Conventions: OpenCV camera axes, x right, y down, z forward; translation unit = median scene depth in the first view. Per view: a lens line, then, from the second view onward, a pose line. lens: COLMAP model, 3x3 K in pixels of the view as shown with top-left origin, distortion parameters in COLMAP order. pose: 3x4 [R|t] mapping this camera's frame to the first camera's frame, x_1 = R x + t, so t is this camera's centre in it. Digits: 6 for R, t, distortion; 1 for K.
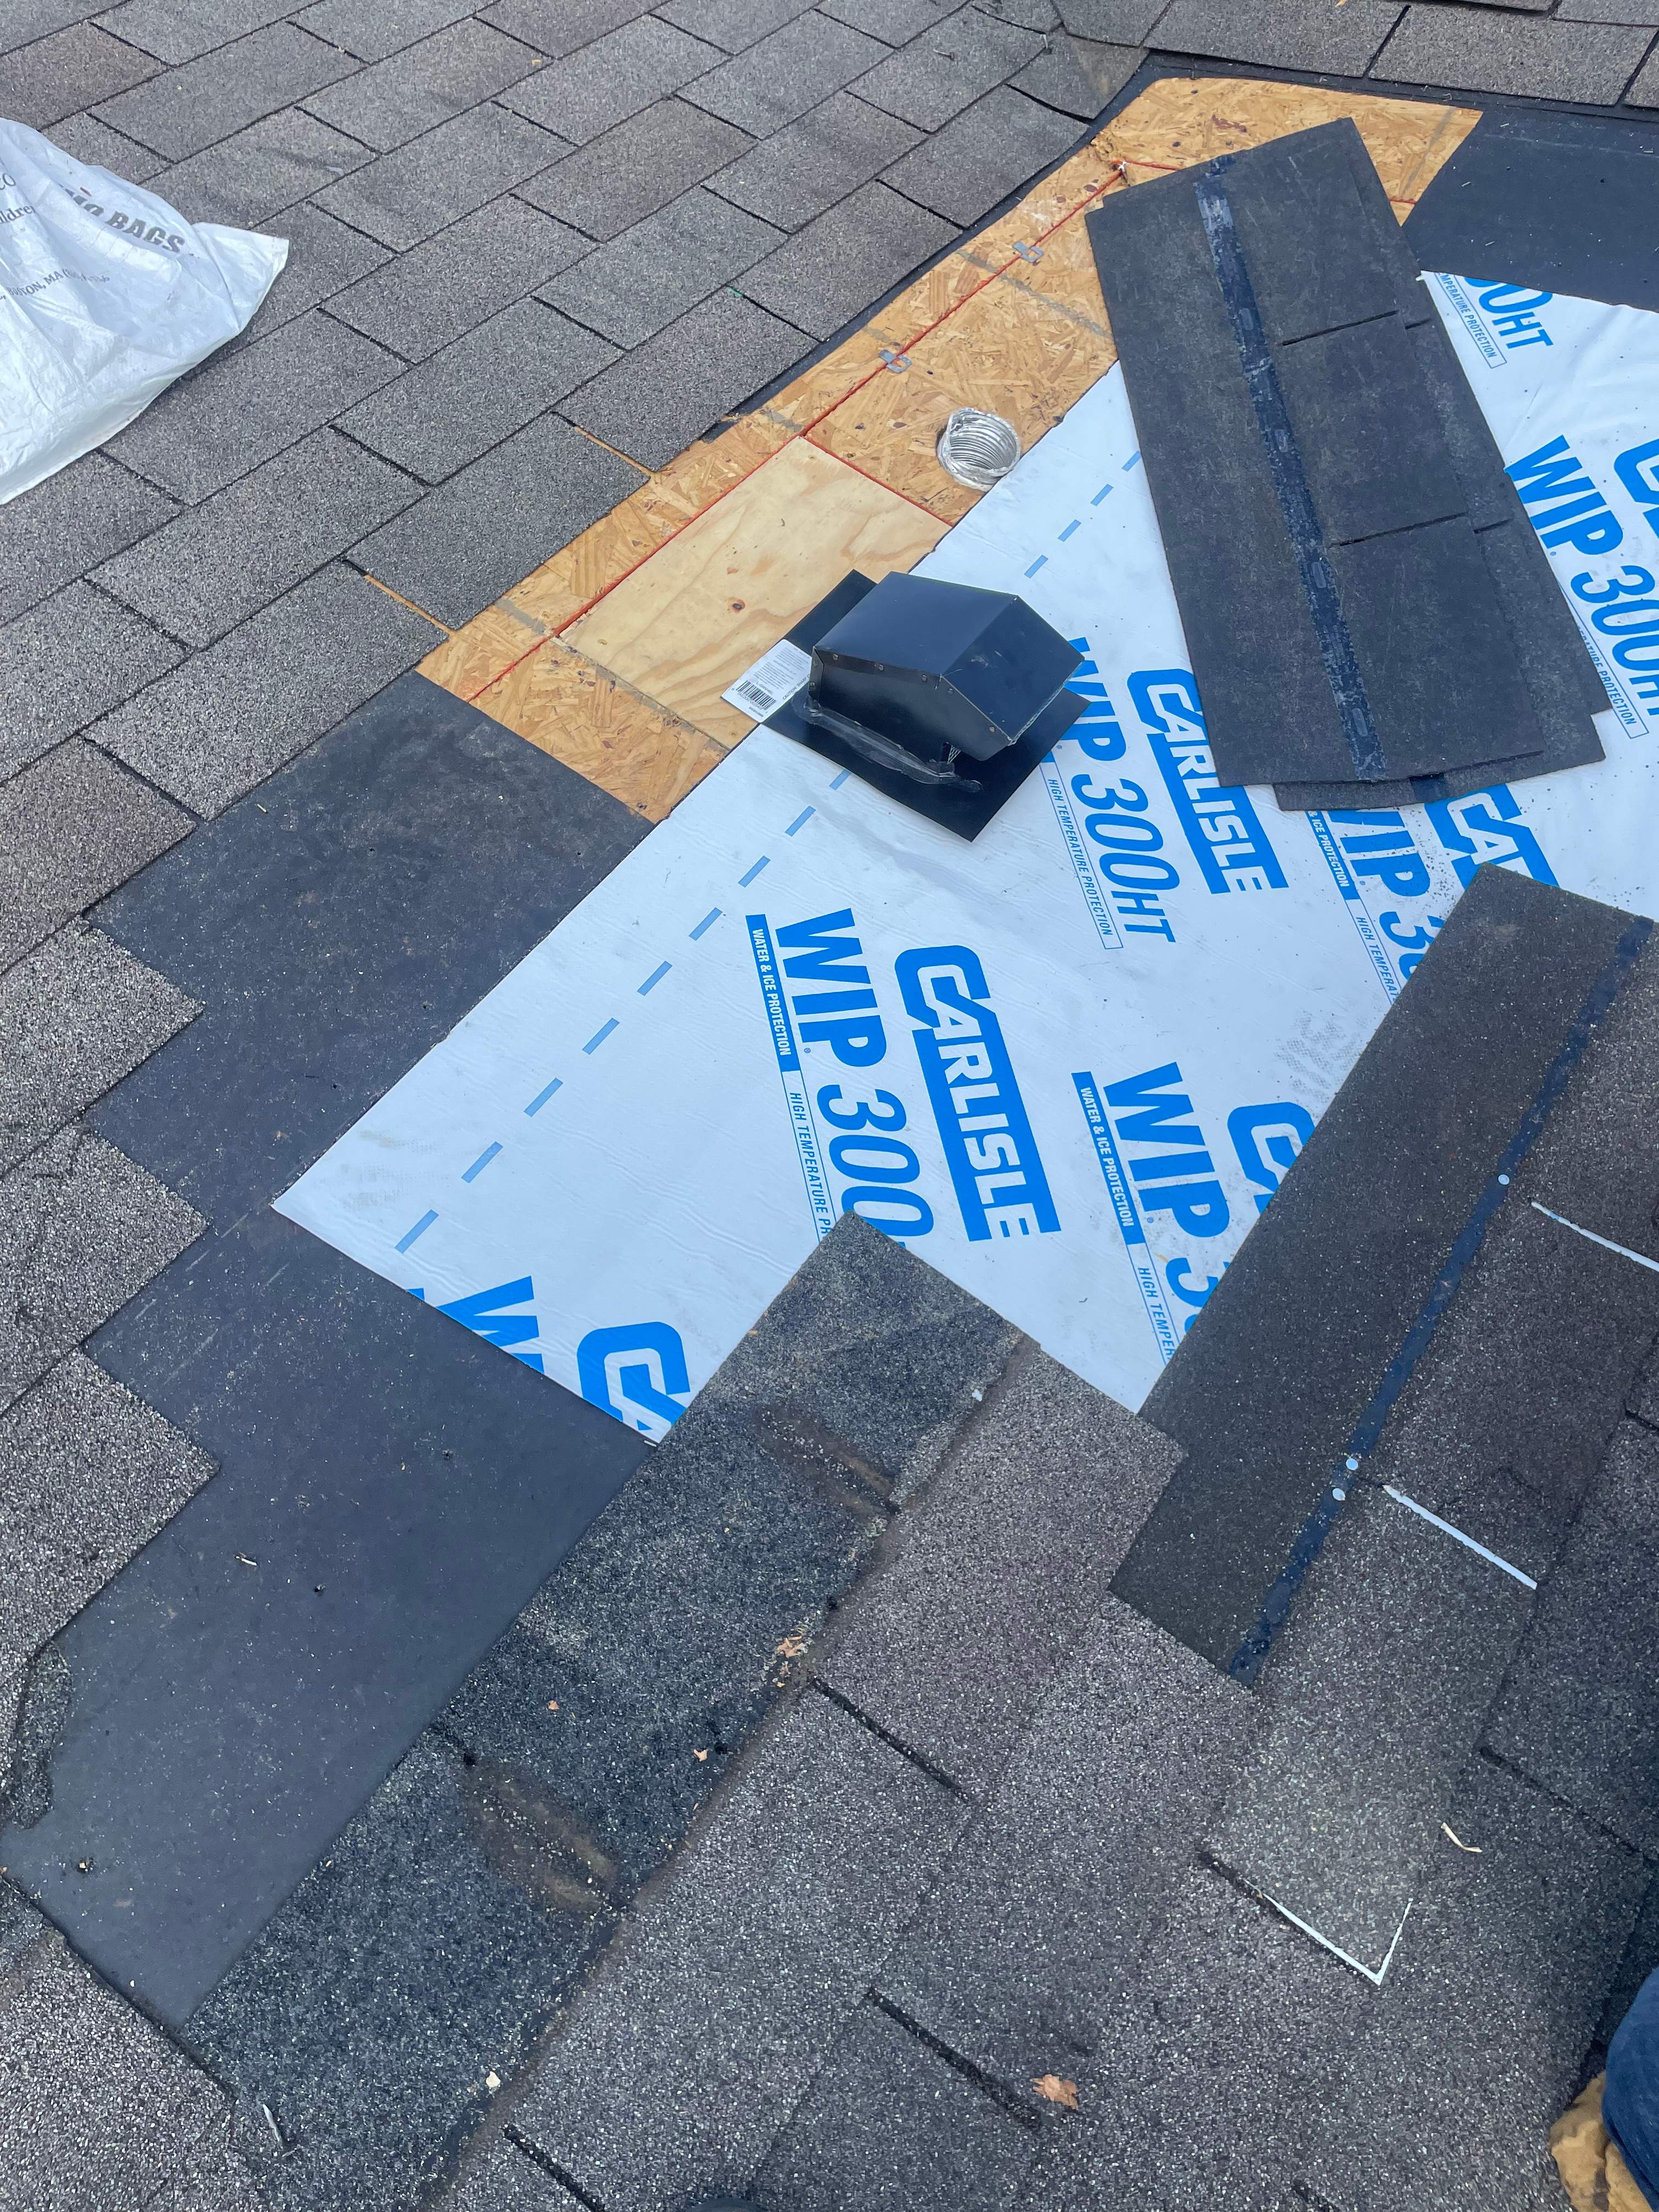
lens RADIAL K [[1553.1, 0, 829.5], [0, 1553.1, 1106.0], [0, 0, 1]] dist [0.095001, -0.124226]
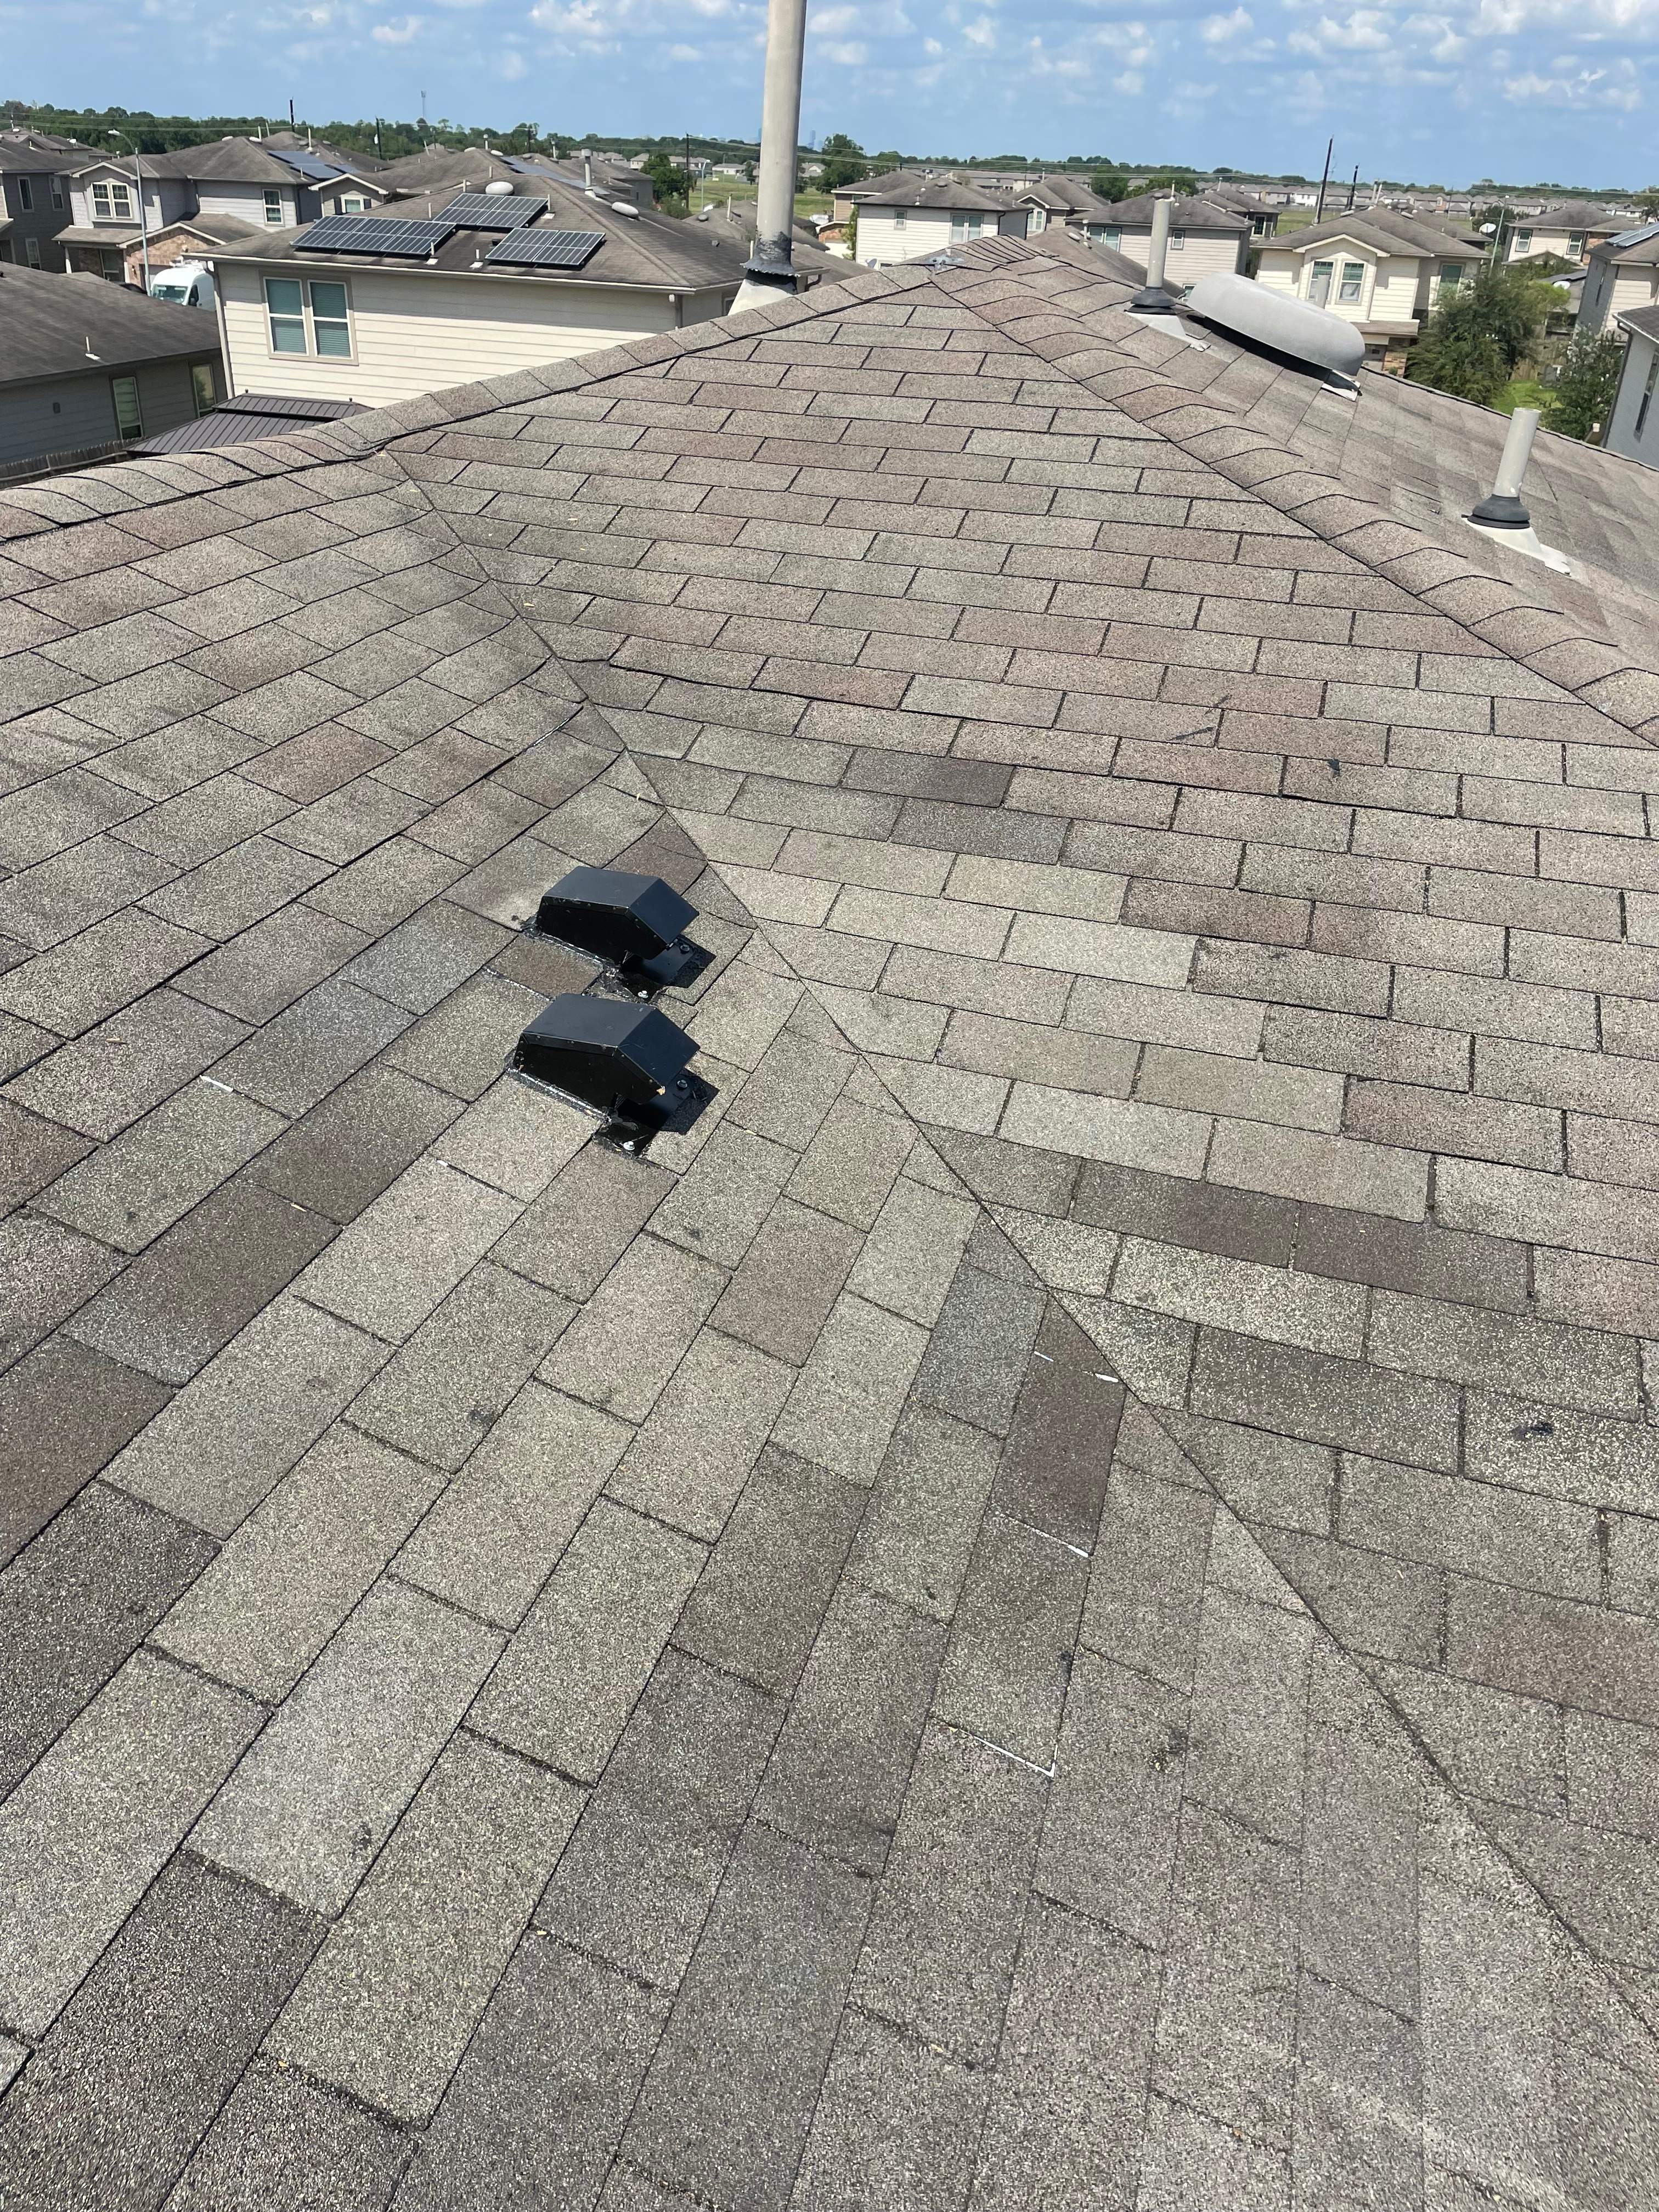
lens RADIAL K [[1641.9, 0, 829.5], [0, 1641.9, 1106.0], [0, 0, 1]] dist [-0.000903, -0.000626]
pose [[0.930850, -0.019168, 0.364897, -0.249054], [0.150362, 0.930249, -0.334706, 0.262673], [-0.333030, 0.366427, 0.868805, -0.325758]]
